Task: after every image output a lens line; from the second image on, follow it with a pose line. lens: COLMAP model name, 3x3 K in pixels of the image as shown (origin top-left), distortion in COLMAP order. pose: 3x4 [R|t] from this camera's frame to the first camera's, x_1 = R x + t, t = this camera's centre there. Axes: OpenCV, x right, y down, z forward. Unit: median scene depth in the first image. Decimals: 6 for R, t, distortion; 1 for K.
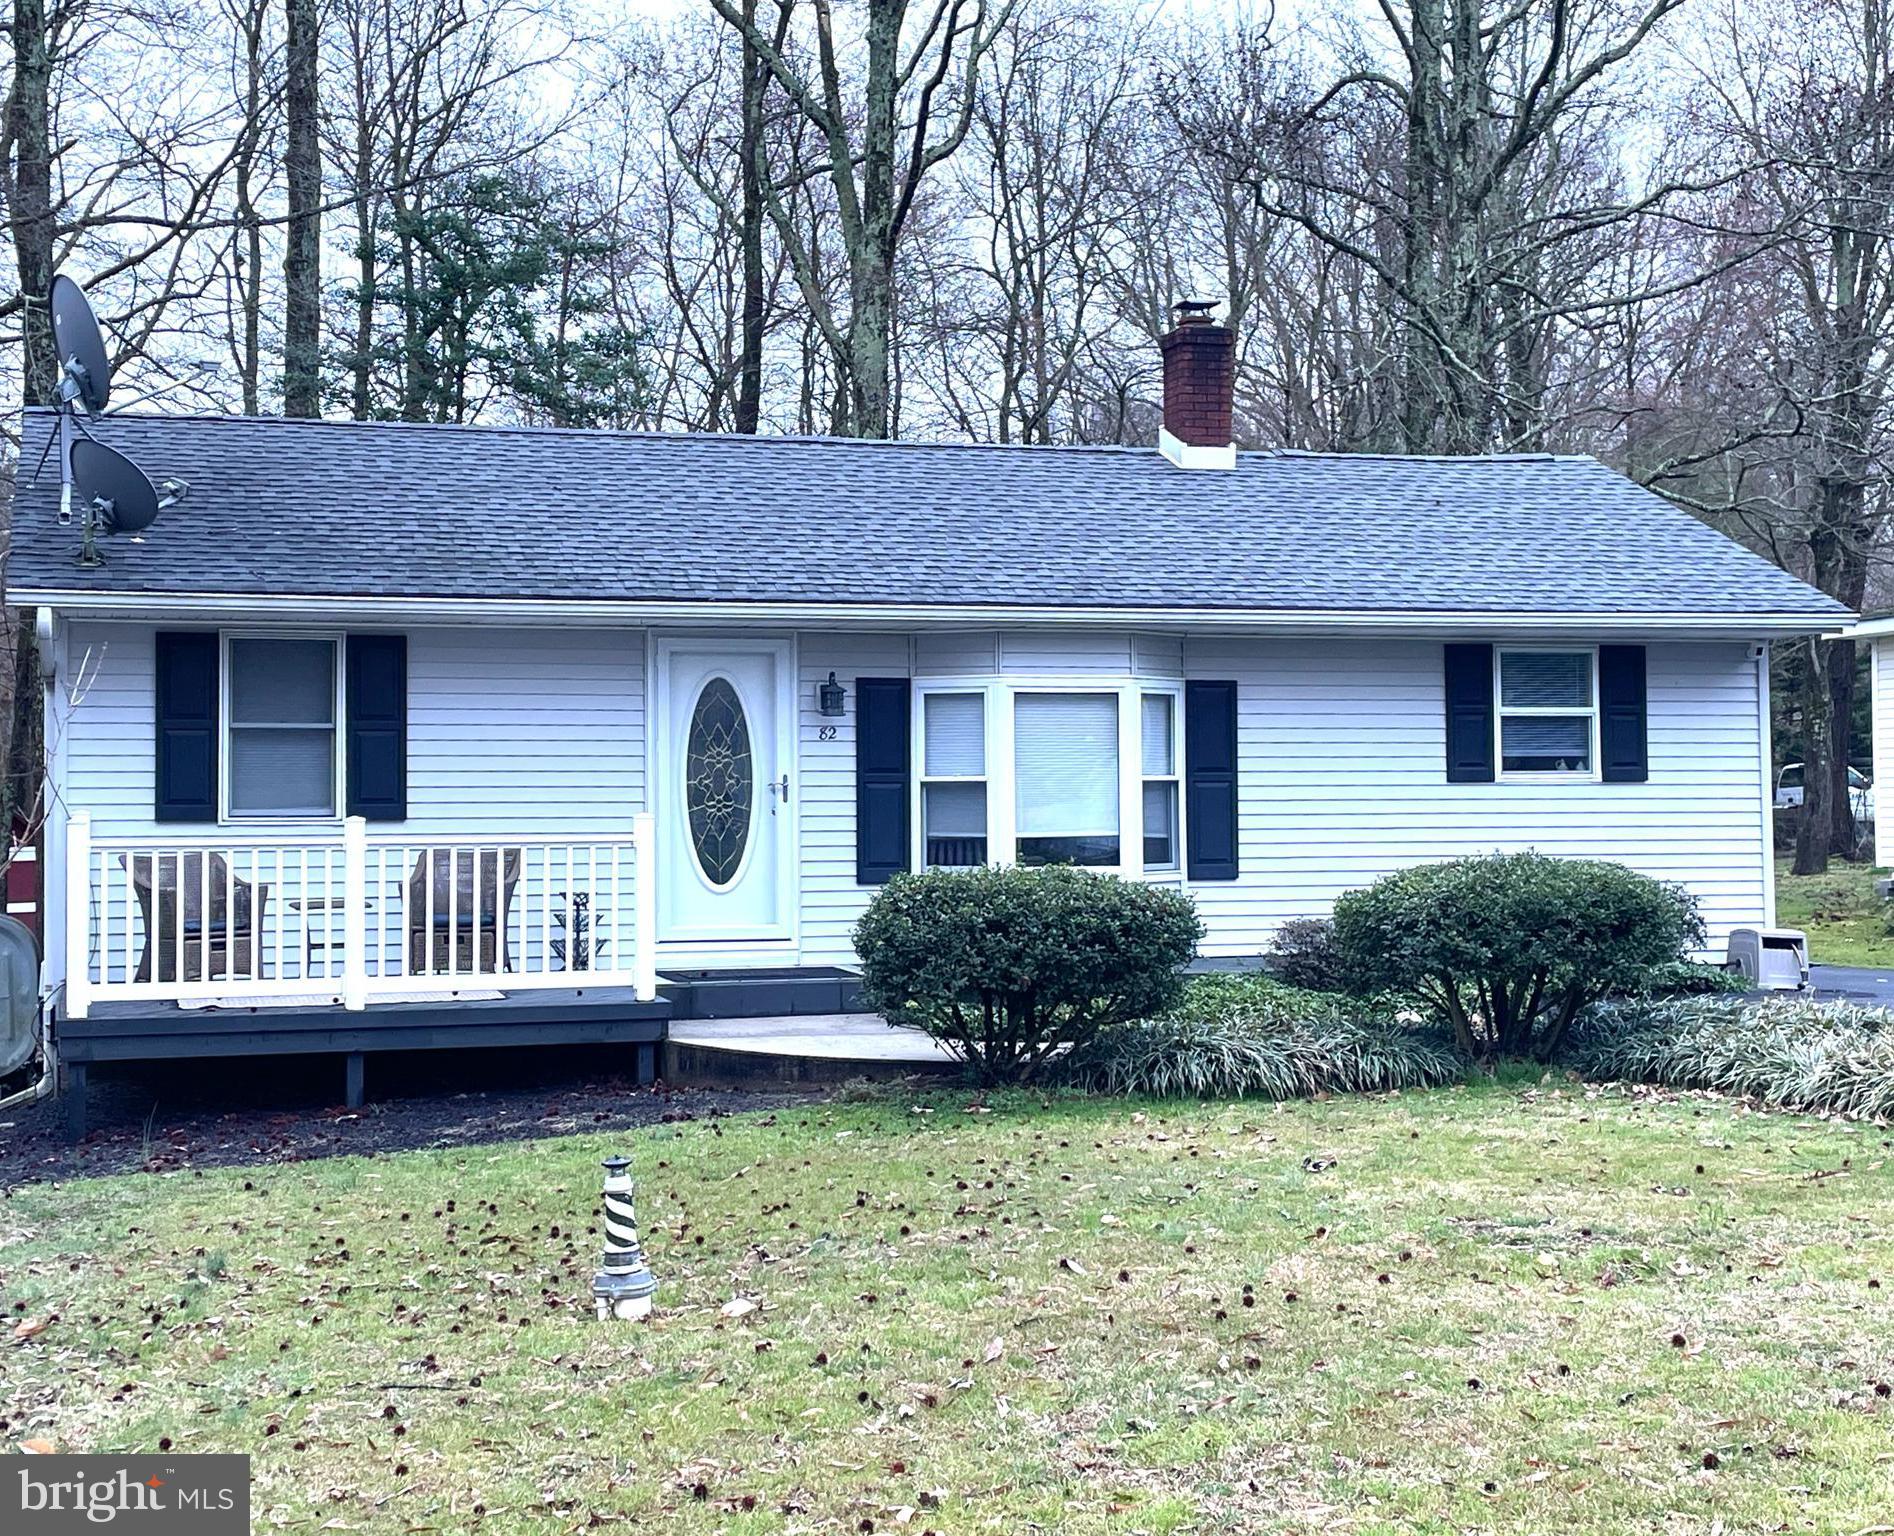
lens RADIAL K [[2643.2, 0, 947.0], [0, 2643.2, 766.4], [0, 0, 1]] dist [0.003480, 0.000000]
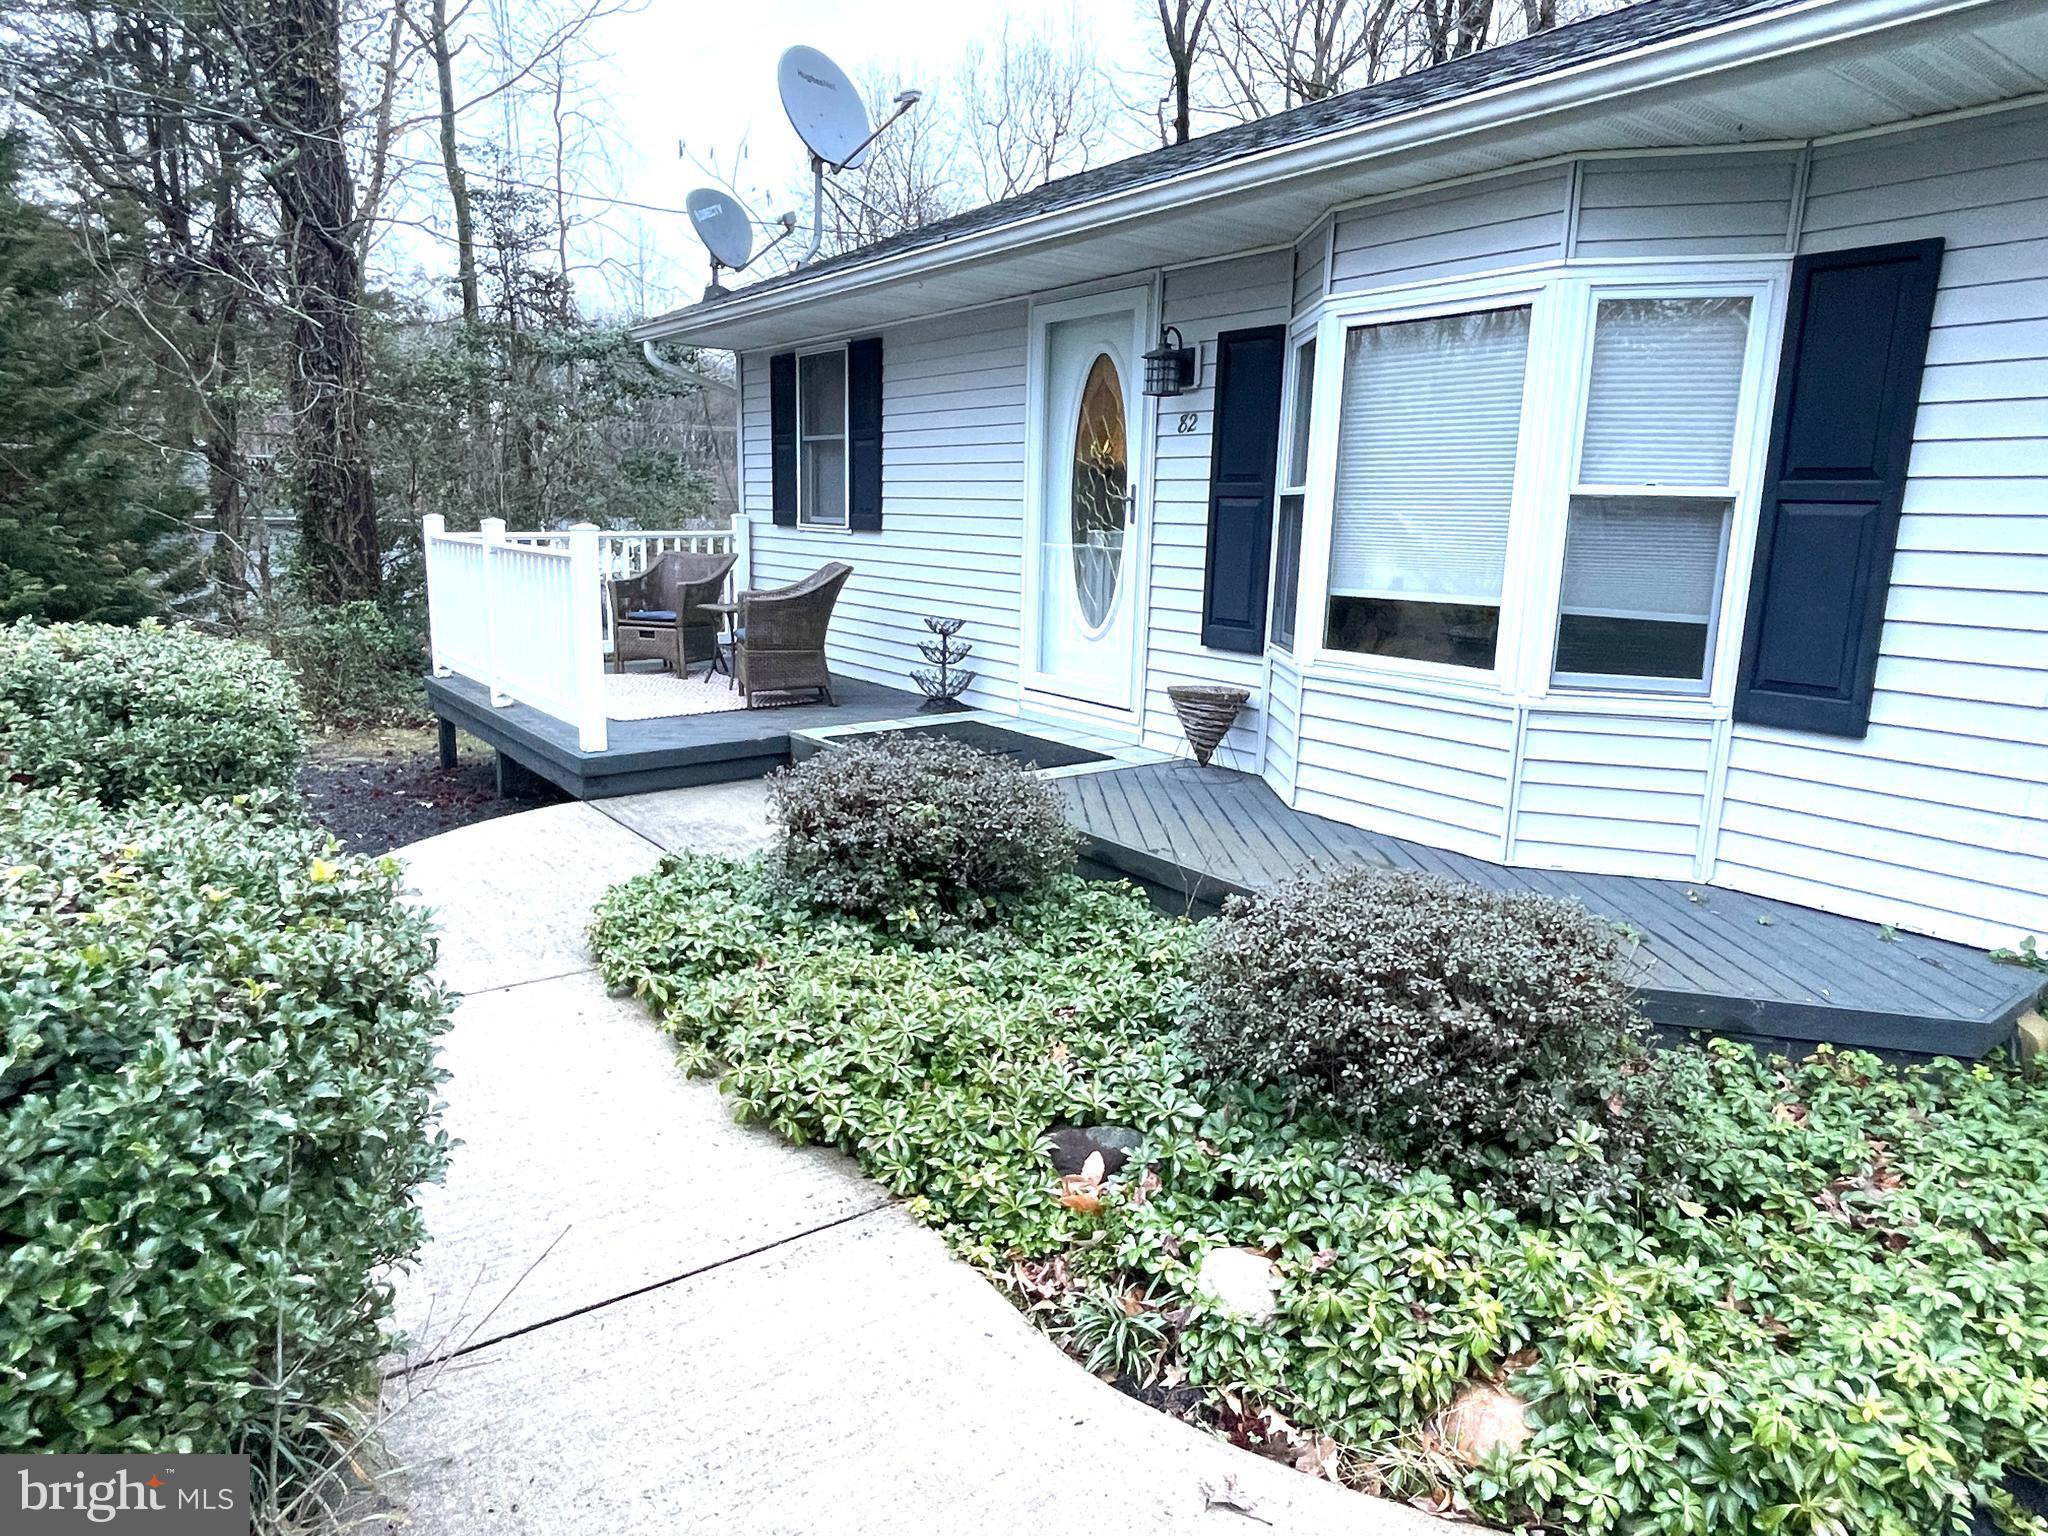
lens RADIAL K [[1248.6, 0, 1022.3], [0, 1248.6, 771.9], [0, 0, 1]] dist [-0.009090, -0.001618]
pose [[0.374667, 0.201212, -0.905063, 0.247553], [-0.020424, 0.977722, 0.208910, 0.009344], [0.926934, -0.059787, 0.370430, 0.824013]]
